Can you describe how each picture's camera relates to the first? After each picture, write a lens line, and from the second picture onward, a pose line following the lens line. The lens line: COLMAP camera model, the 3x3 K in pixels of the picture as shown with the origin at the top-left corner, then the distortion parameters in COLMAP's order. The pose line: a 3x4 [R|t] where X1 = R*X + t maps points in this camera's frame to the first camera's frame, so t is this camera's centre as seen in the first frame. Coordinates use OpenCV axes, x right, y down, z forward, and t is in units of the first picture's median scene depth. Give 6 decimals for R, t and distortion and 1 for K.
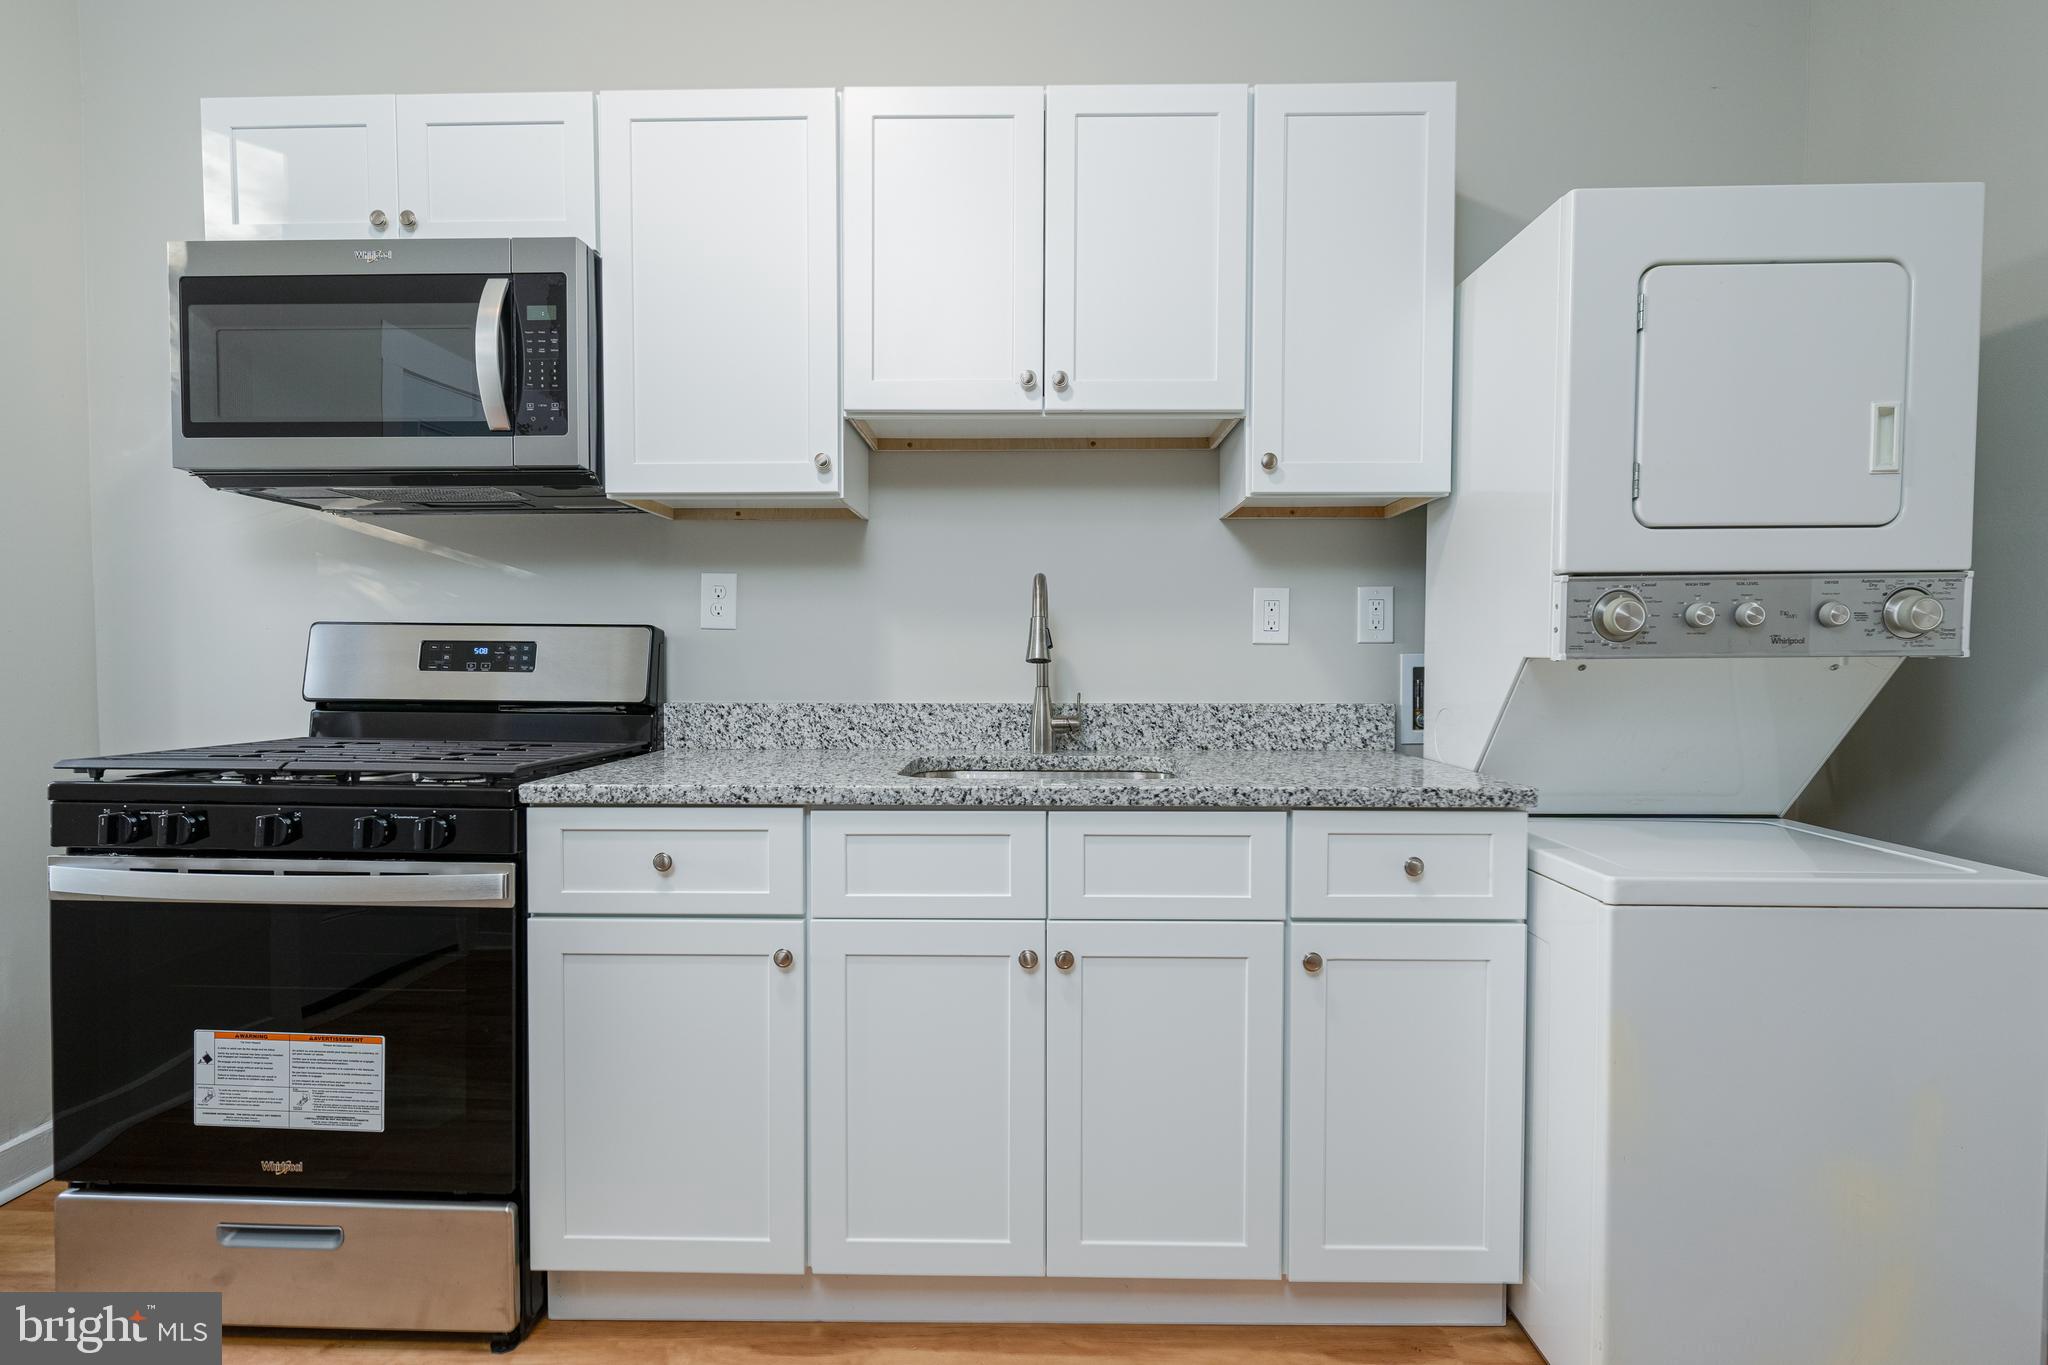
lens RADIAL K [[967.1, 0, 1029.8], [0, 967.1, 680.7], [0, 0, 1]] dist [0.001399, 0.000814]
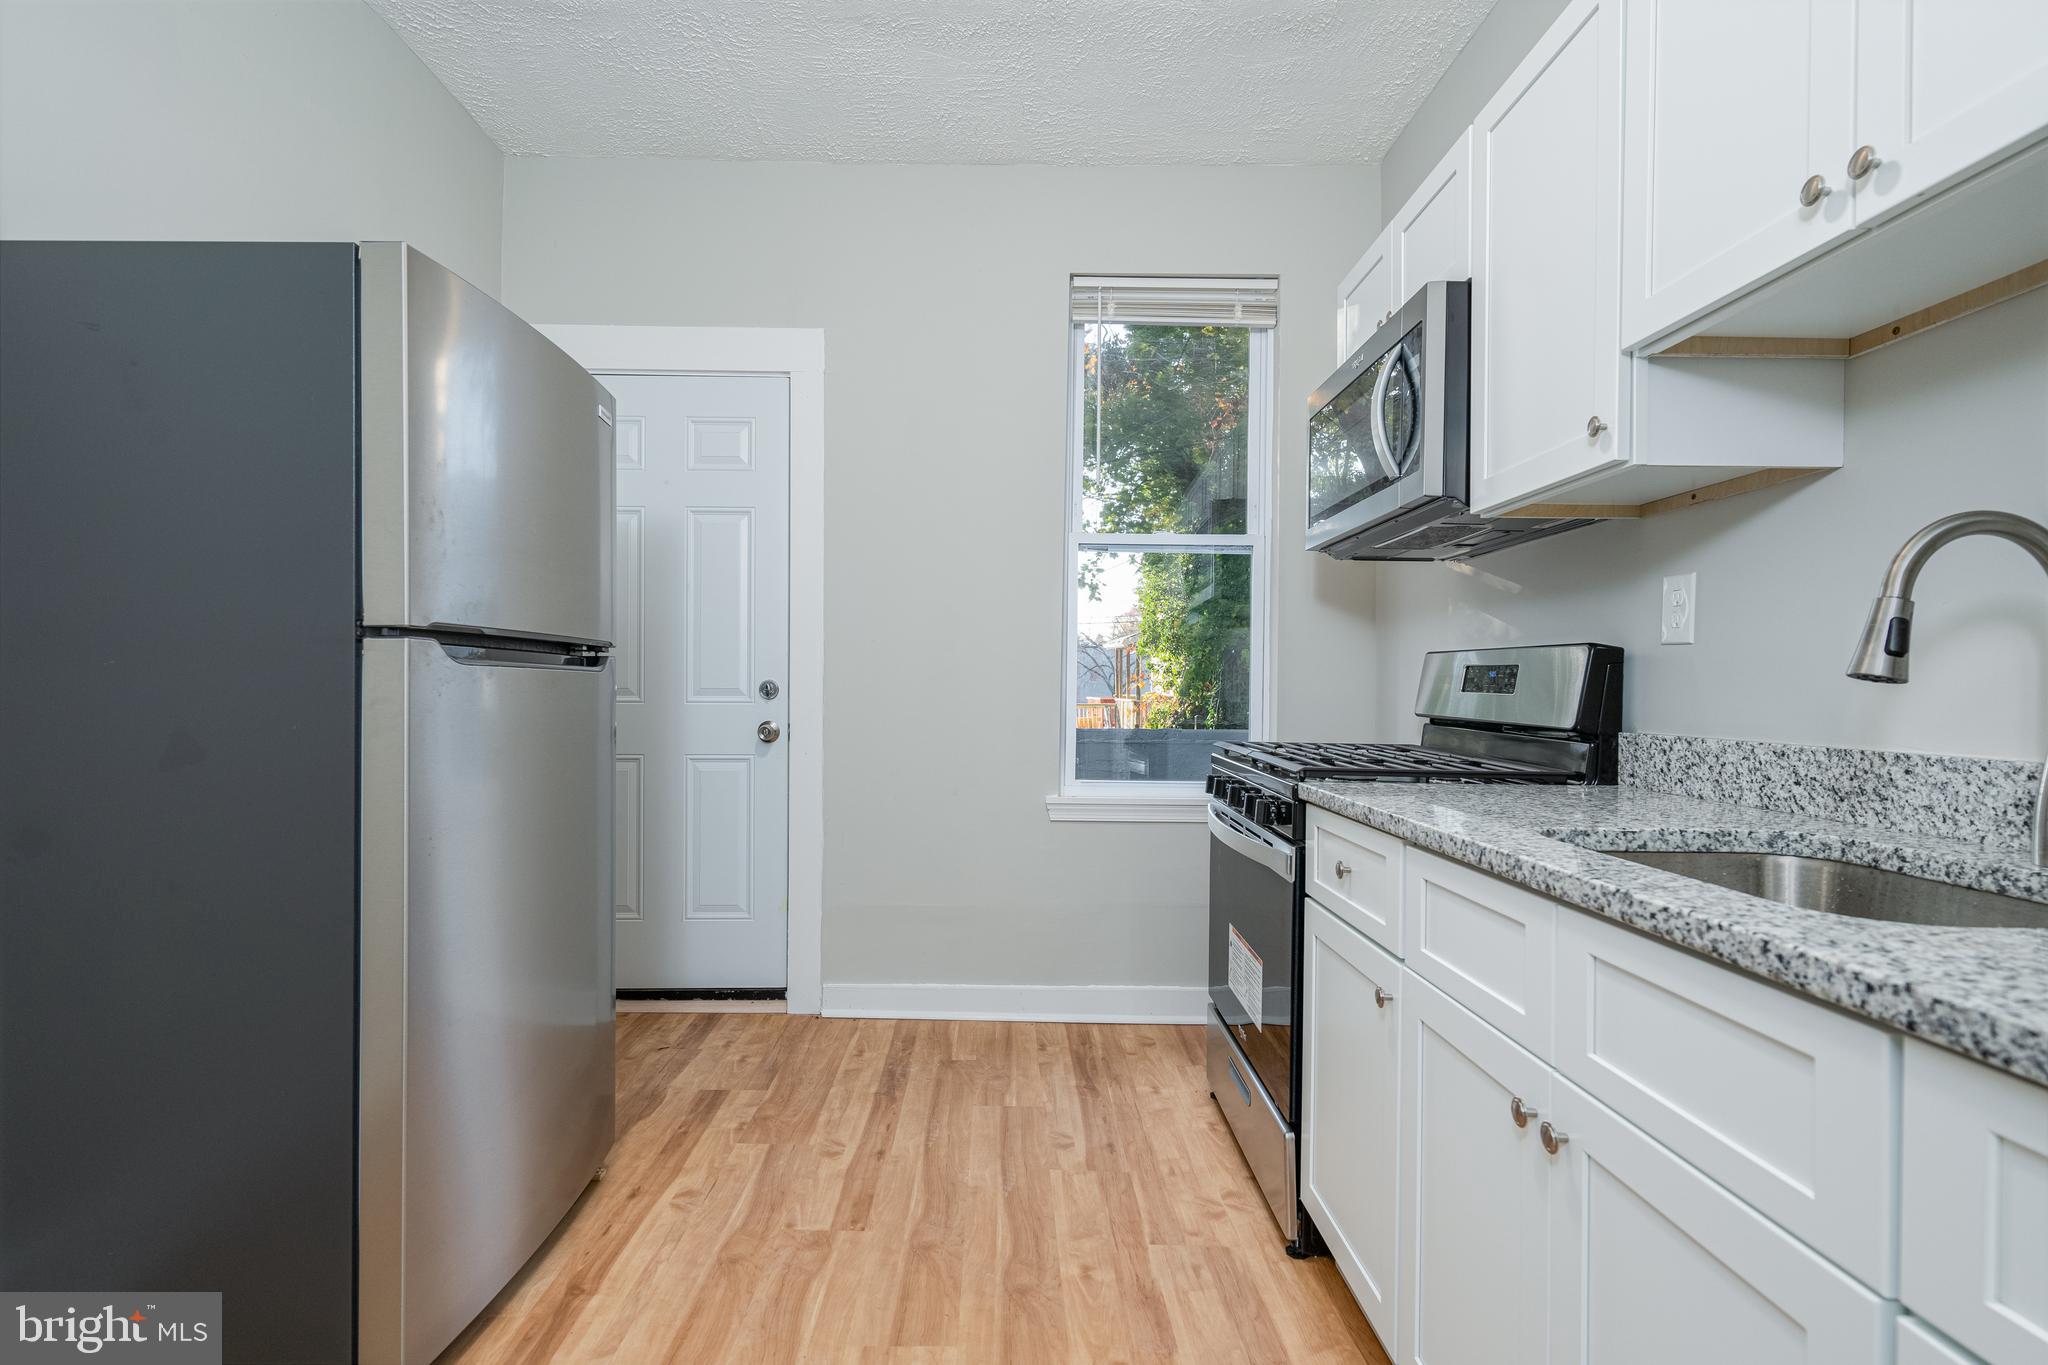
lens RADIAL K [[967.1, 0, 1030.9], [0, 967.1, 686.2], [0, 0, 1]] dist [0.001399, 0.000814]
pose [[0.056220, 0.001273, -0.998418, 0.460707], [-0.034836, 0.999393, -0.000688, 0.001047], [0.997810, 0.034819, 0.056230, 0.427799]]
